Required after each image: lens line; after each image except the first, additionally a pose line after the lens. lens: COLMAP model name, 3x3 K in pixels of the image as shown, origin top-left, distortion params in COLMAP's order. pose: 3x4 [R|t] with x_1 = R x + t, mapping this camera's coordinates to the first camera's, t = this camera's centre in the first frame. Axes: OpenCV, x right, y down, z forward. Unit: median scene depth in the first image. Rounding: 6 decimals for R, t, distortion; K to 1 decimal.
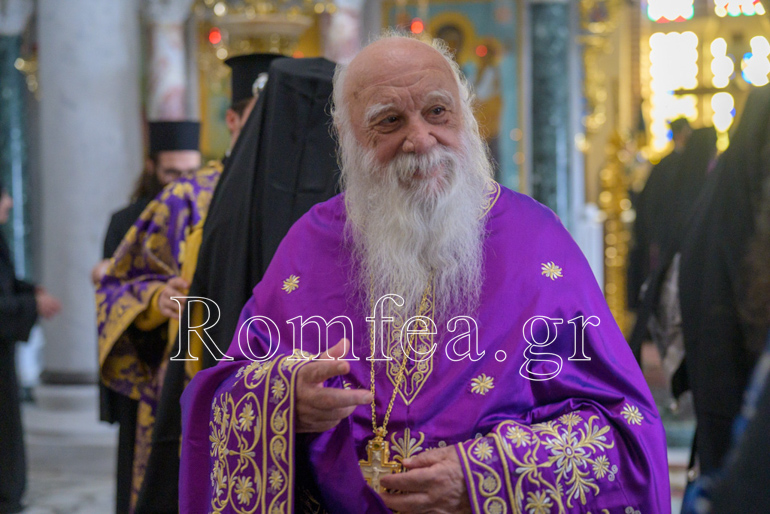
lens RADIAL K [[1372.1, 0, 384.8], [0, 1372.1, 256.0], [0, 0, 1]] dist [0.007654, 0.000000]
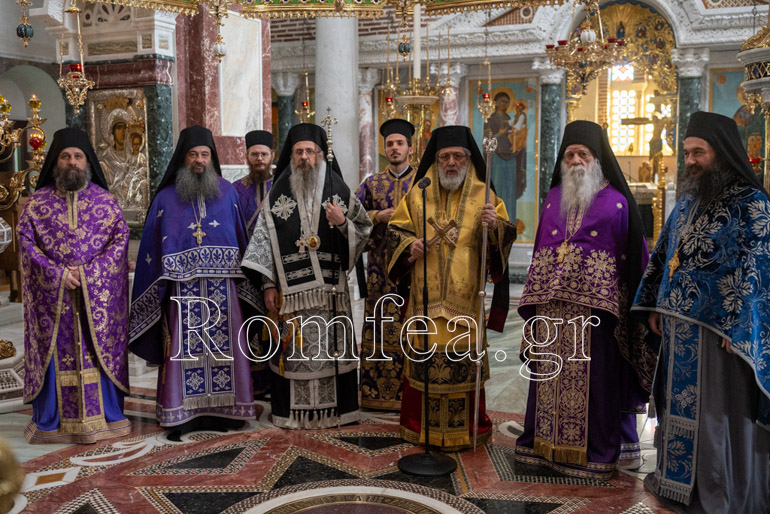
lens RADIAL K [[852.1, 0, 385.3], [0, 852.1, 257.2], [0, 0, 1]] dist [0.146551, 0.000000]
pose [[0.995966, 0.024072, -0.086443, -0.010563], [-0.019087, 0.998132, 0.058031, 0.005266], [0.087679, -0.056147, 0.994565, -0.313212]]
